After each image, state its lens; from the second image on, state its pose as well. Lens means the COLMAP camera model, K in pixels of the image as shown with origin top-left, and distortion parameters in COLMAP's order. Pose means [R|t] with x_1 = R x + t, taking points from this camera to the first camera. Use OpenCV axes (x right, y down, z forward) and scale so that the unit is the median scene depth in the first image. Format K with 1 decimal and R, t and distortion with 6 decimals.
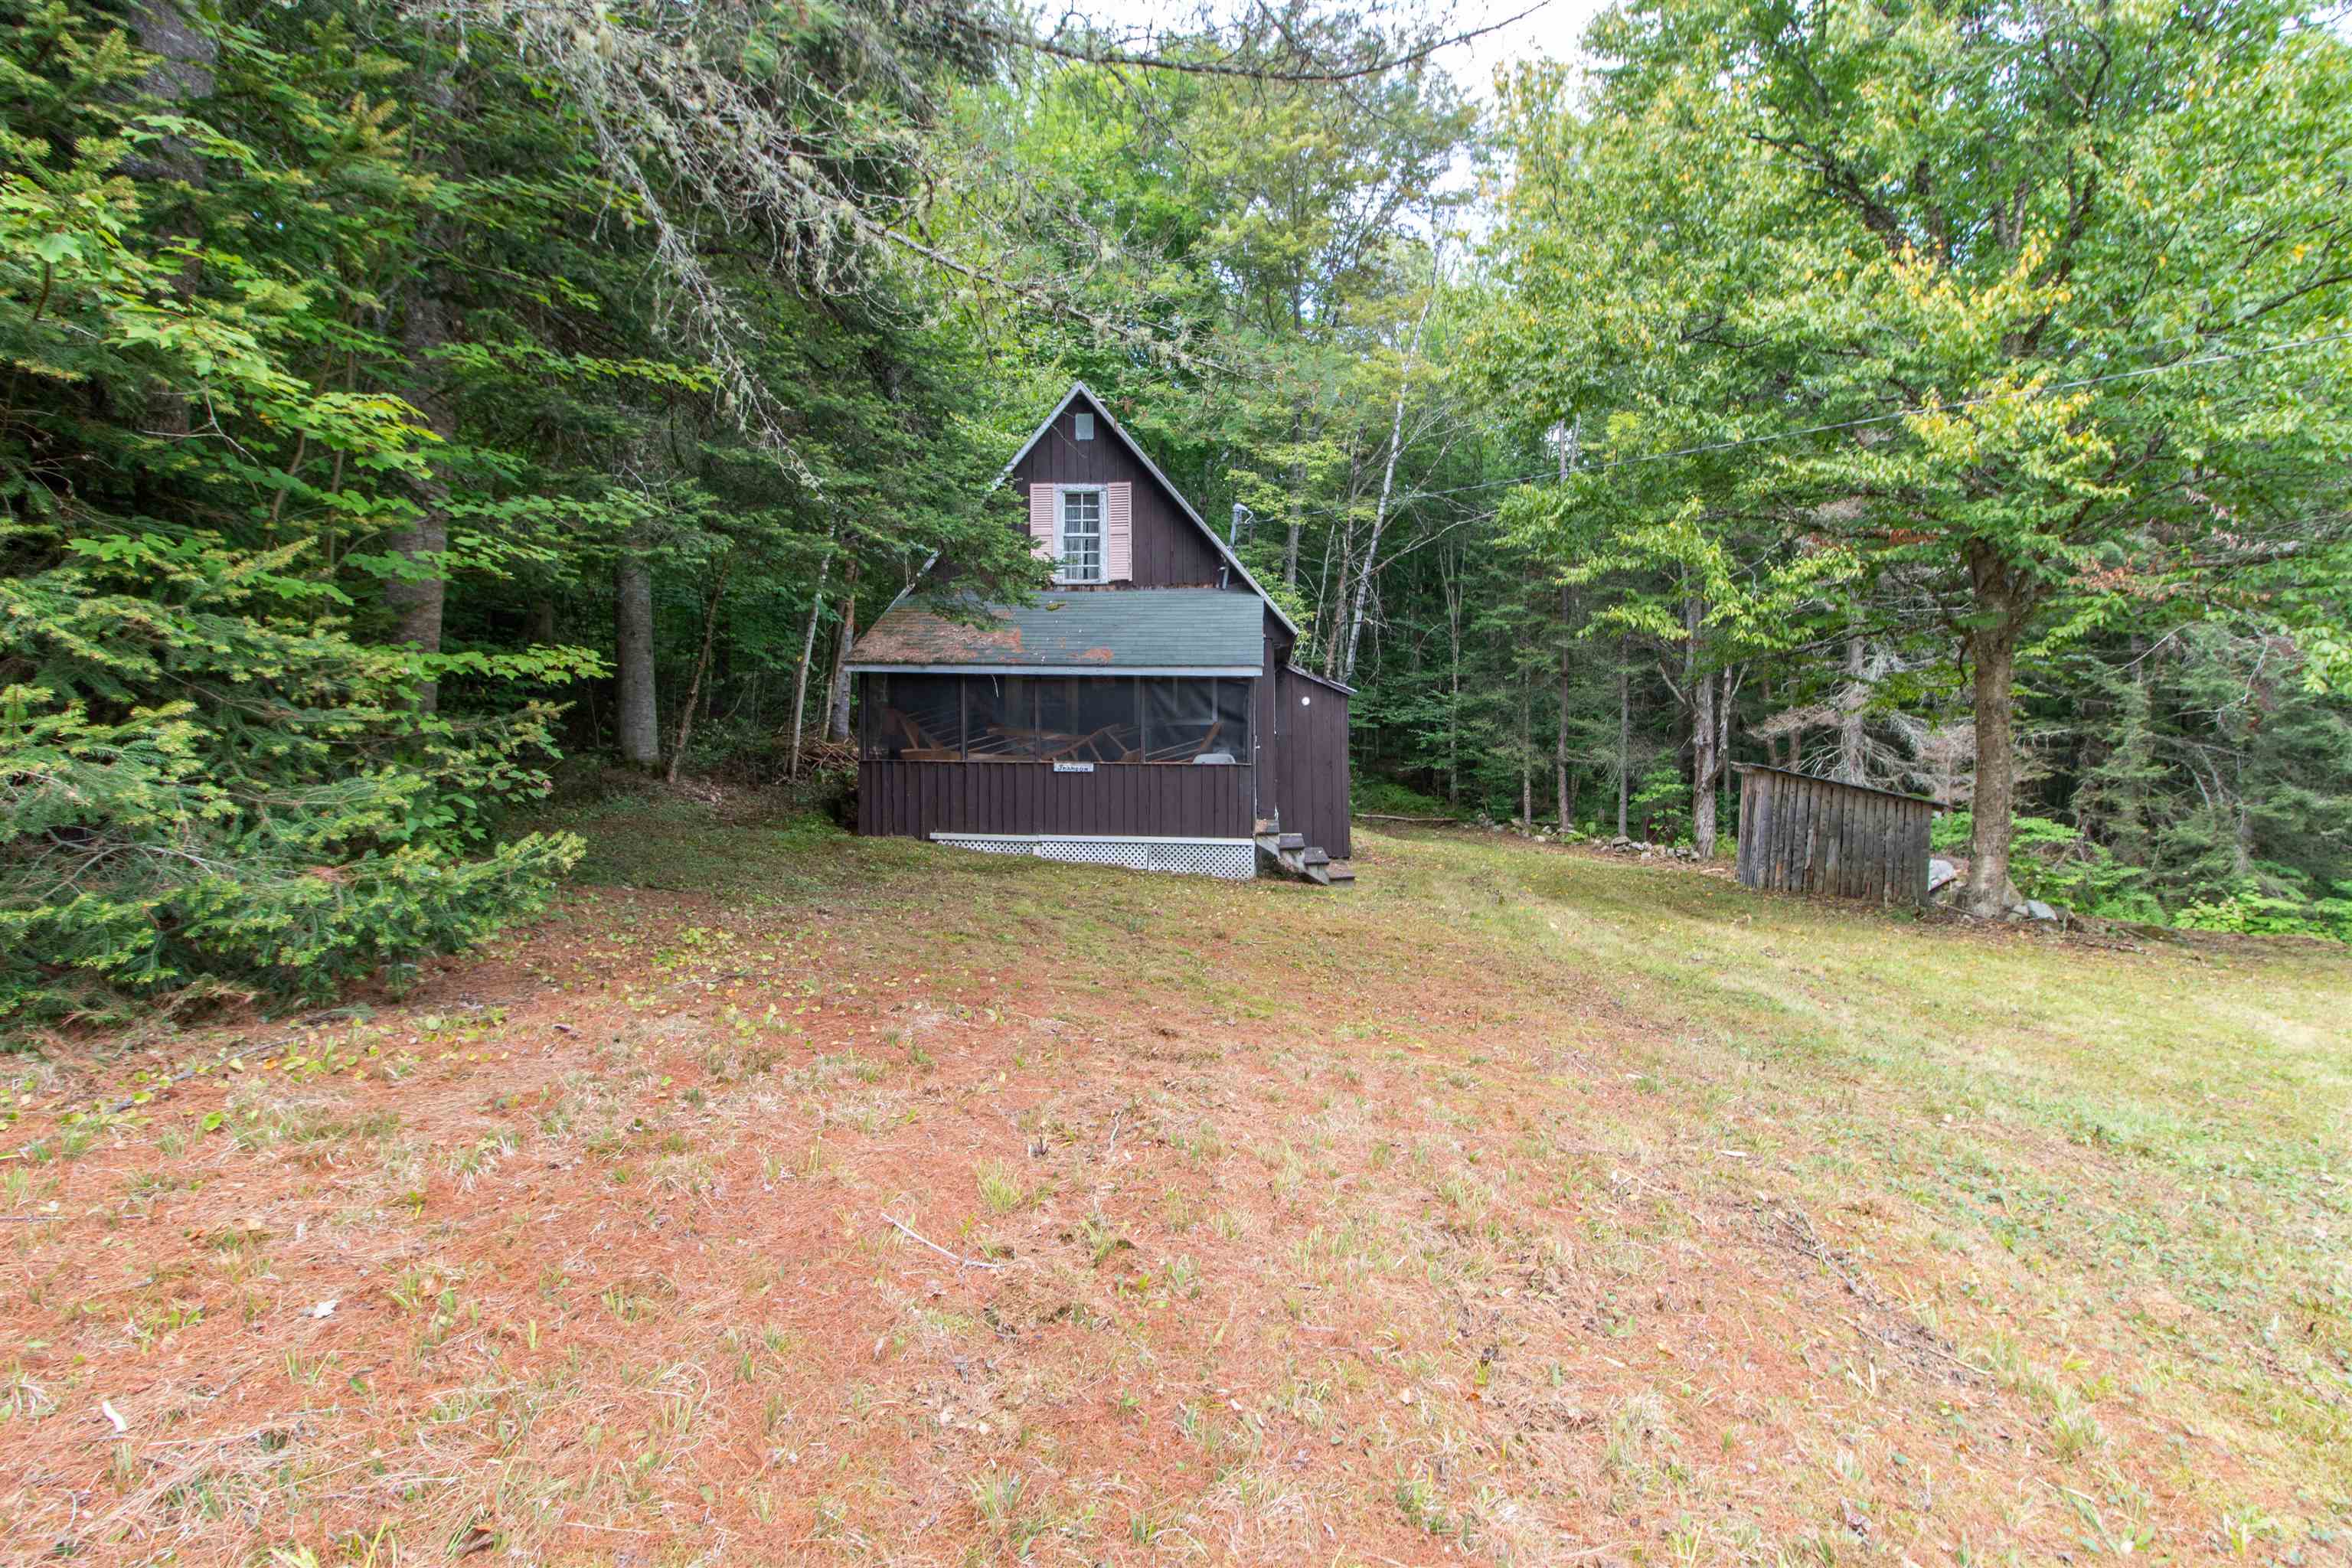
lens RADIAL K [[1124.4, 0, 1229.5], [0, 1124.4, 747.9], [0, 0, 1]] dist [-0.001048, -0.000205]
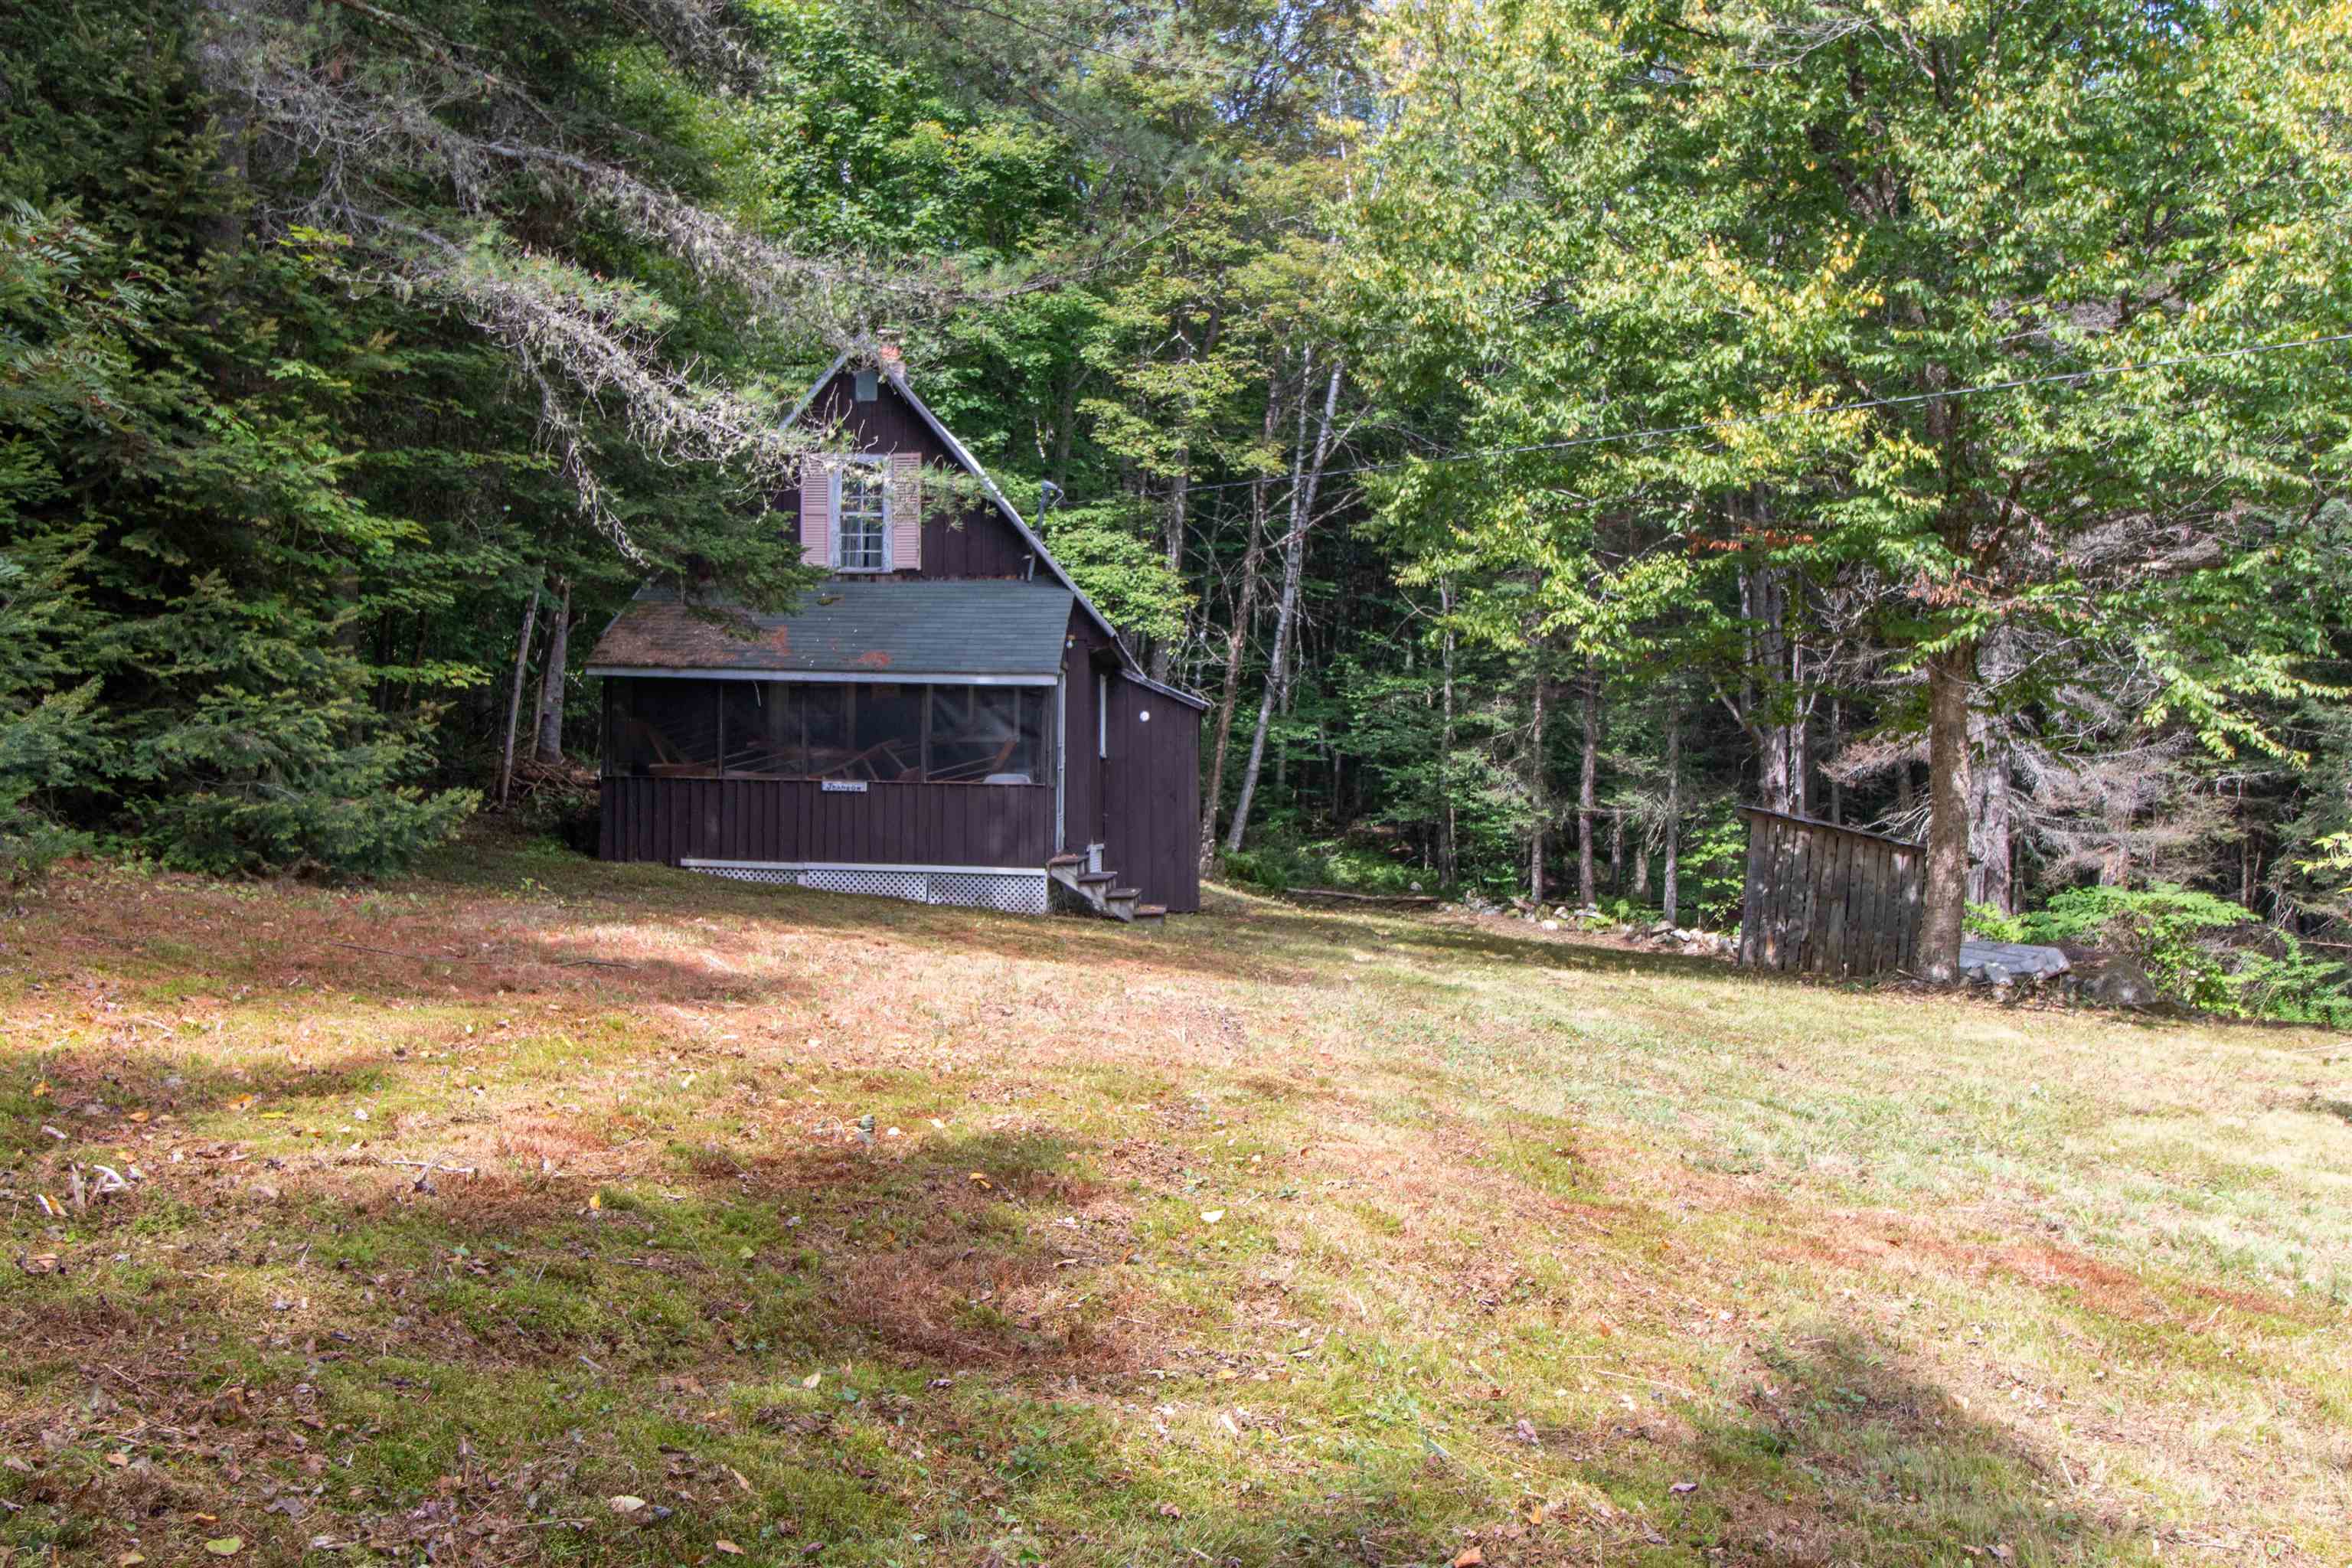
lens RADIAL K [[2012.3, 0, 1171.8], [0, 2012.3, 787.0], [0, 0, 1]] dist [0.012122, 0.003050]
pose [[0.999938, 0.011147, 0.000489, 0.106882], [-0.011141, 0.999885, -0.010242, 0.028342], [-0.000603, 0.010236, 0.999947, -0.528957]]
